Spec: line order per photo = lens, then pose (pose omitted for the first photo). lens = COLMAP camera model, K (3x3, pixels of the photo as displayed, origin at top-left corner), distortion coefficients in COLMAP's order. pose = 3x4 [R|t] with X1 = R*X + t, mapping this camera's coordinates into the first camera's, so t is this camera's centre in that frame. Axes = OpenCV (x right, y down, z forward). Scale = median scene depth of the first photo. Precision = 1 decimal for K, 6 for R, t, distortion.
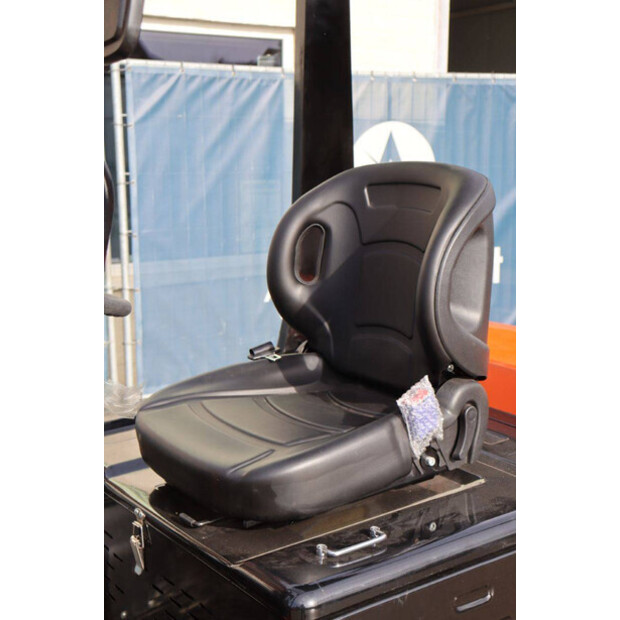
lens RADIAL K [[968.0, 0, 310.1], [0, 968.0, 314.8], [0, 0, 1]] dist [0.110105, 0.000000]
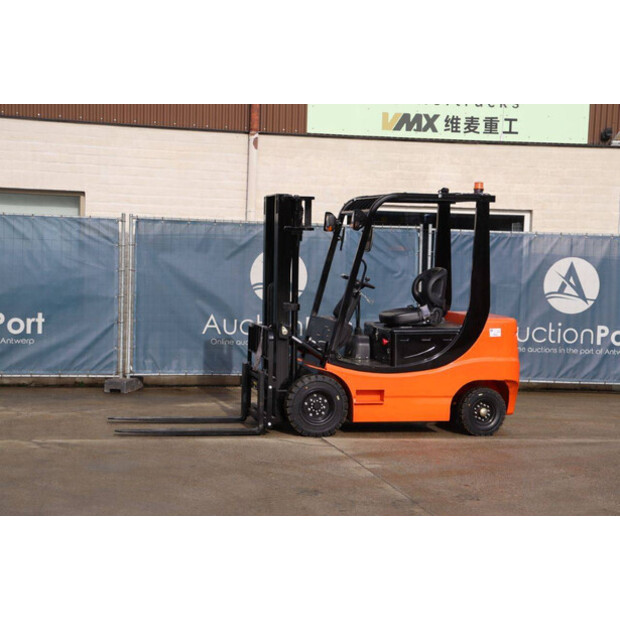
lens RADIAL K [[1299.7, 0, 312.7], [0, 1299.7, 308.7], [0, 0, 1]] dist [0.337860, 0.000000]
pose [[0.920061, 0.048544, -0.388755, 0.738915], [-0.103232, 0.987266, -0.121035, 0.323514], [0.377929, 0.151492, 0.913357, -1.861696]]
